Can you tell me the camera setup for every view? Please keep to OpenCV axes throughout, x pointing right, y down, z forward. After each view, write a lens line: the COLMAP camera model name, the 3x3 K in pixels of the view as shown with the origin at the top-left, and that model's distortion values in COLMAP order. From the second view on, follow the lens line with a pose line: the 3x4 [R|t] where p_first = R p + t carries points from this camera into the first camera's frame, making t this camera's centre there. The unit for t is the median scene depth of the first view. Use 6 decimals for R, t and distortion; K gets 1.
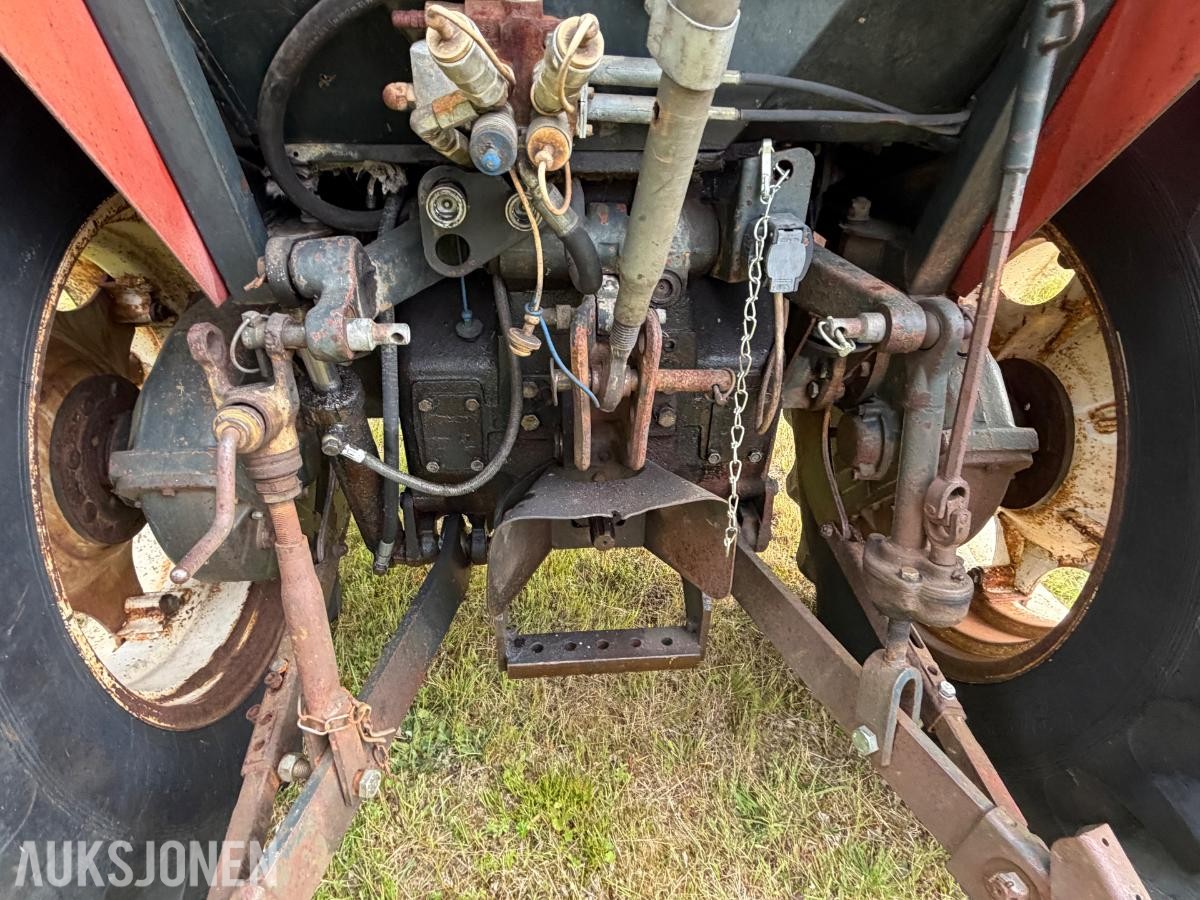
lens RADIAL K [[676.7, 0, 591.8], [0, 676.7, 450.3], [0, 0, 1]] dist [0.000721, 0.000228]
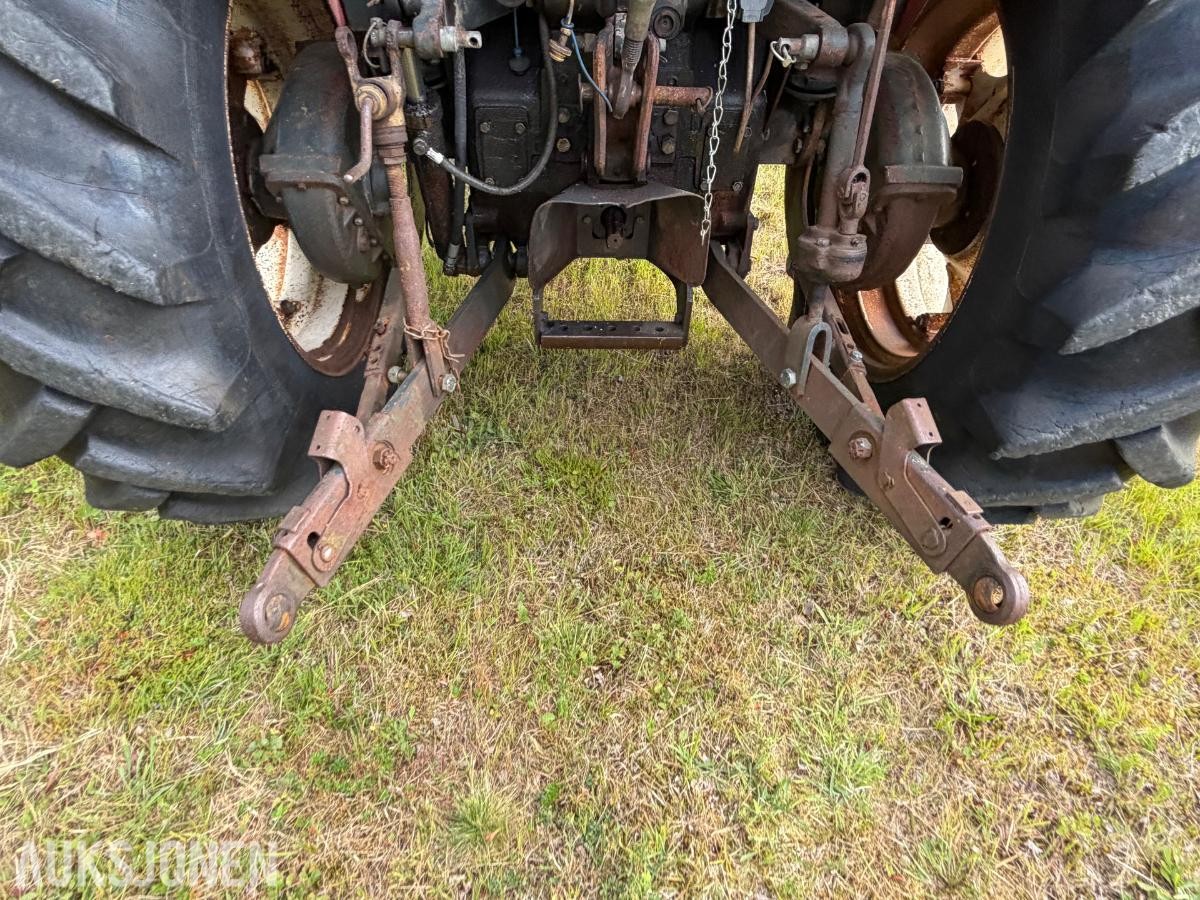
lens RADIAL K [[681.1, 0, 586.6], [0, 681.1, 450.2], [0, 0, 1]] dist [0.001340, 0.000490]
pose [[0.997157, 0.052721, -0.053828, 0.068631], [-0.040514, 0.977523, 0.206899, 0.320296], [0.063526, -0.204130, 0.976880, -0.504050]]
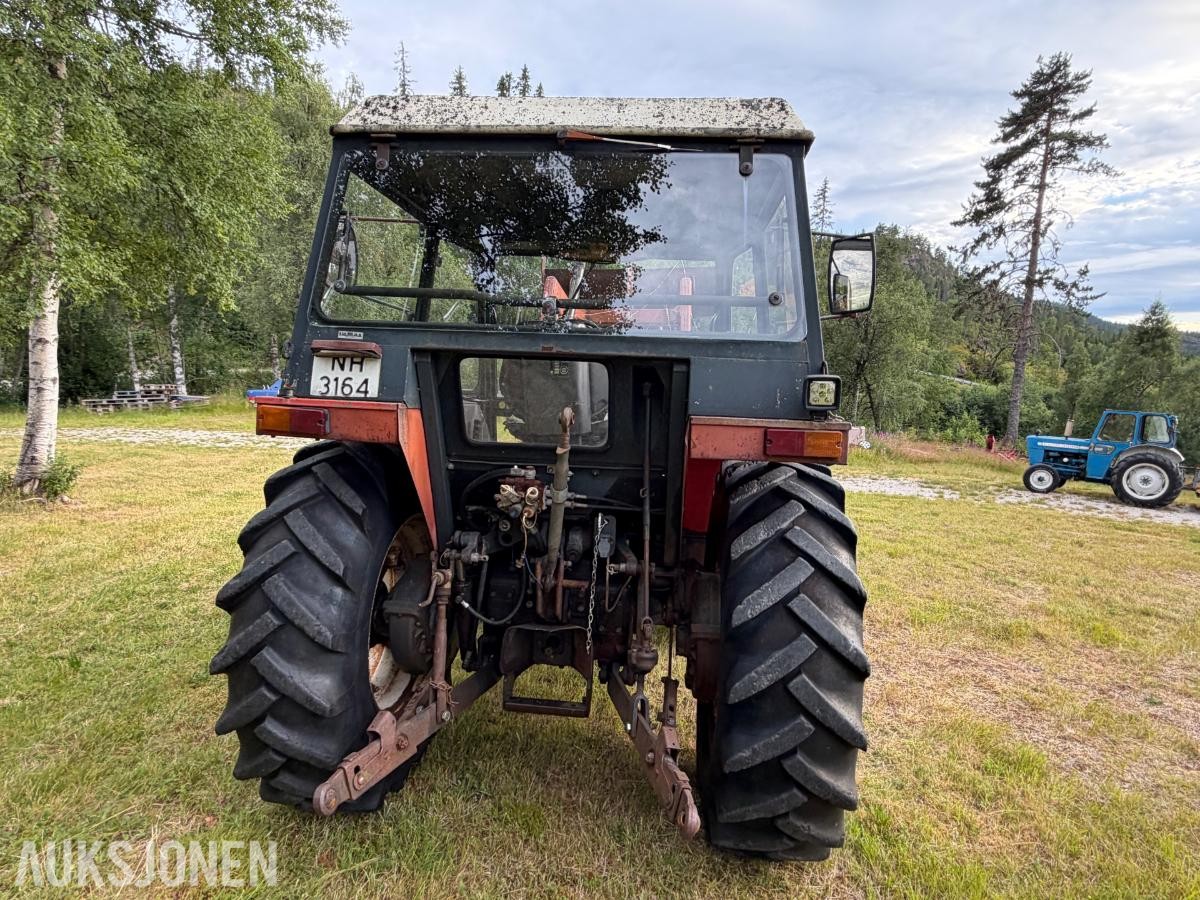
lens RADIAL K [[690.9, 0, 597.5], [0, 690.9, 454.2], [0, 0, 1]] dist [0.001087, -0.001342]
pose [[0.981361, 0.039913, -0.187983, 0.806983], [-0.122111, 0.884841, -0.449605, 0.765370], [0.148390, 0.464180, 0.873222, -1.971597]]
